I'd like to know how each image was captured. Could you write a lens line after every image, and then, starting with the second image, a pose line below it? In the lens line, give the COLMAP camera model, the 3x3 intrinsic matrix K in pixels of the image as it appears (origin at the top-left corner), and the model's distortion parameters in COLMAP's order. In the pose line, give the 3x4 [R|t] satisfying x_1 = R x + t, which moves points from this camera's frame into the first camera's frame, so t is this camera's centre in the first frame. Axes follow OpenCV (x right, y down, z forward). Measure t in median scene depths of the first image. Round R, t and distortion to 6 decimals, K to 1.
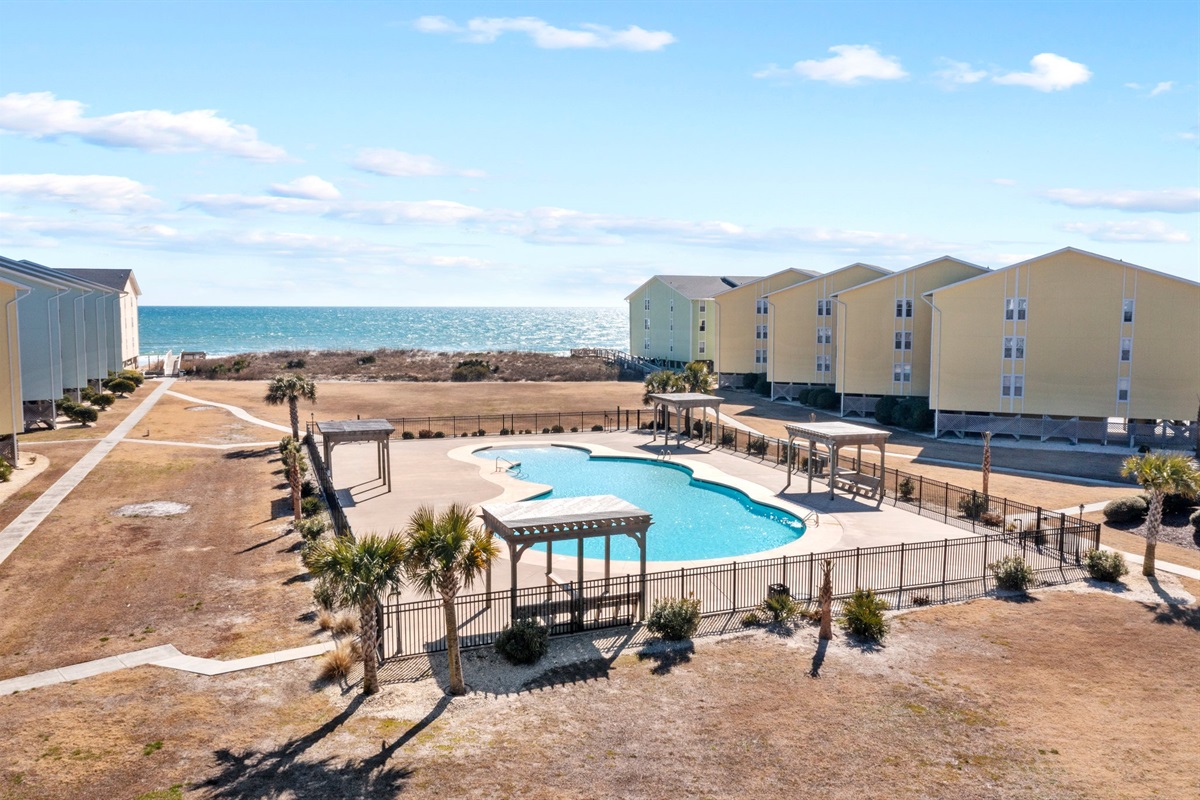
lens RADIAL K [[947.6, 0, 618.8], [0, 947.6, 457.3], [0, 0, 1]] dist [0.003100, 0.007981]
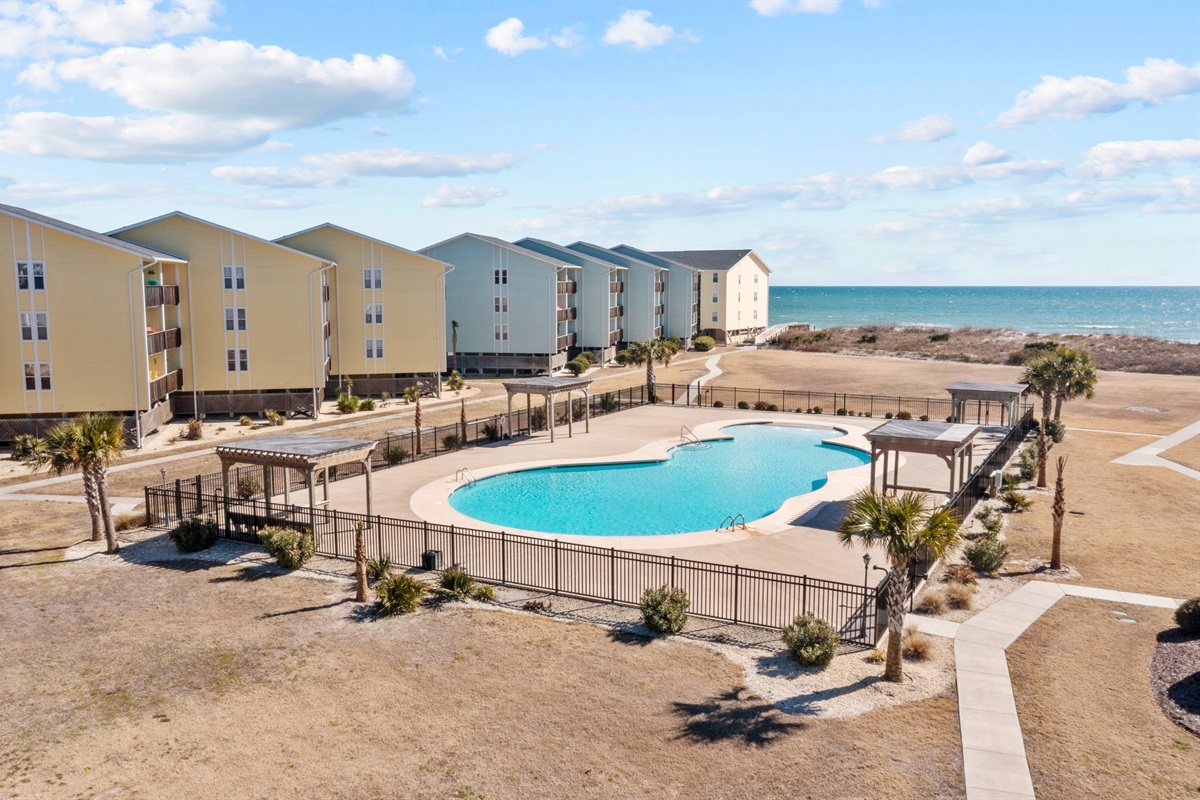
lens RADIAL K [[947.6, 0, 605.4], [0, 947.6, 393.8], [0, 0, 1]] dist [0.003100, 0.007981]
pose [[0.674275, 0.089201, -0.733073, 0.775096], [-0.121341, 0.992568, 0.009167, -0.047255], [0.728443, 0.082771, 0.680088, 0.338738]]
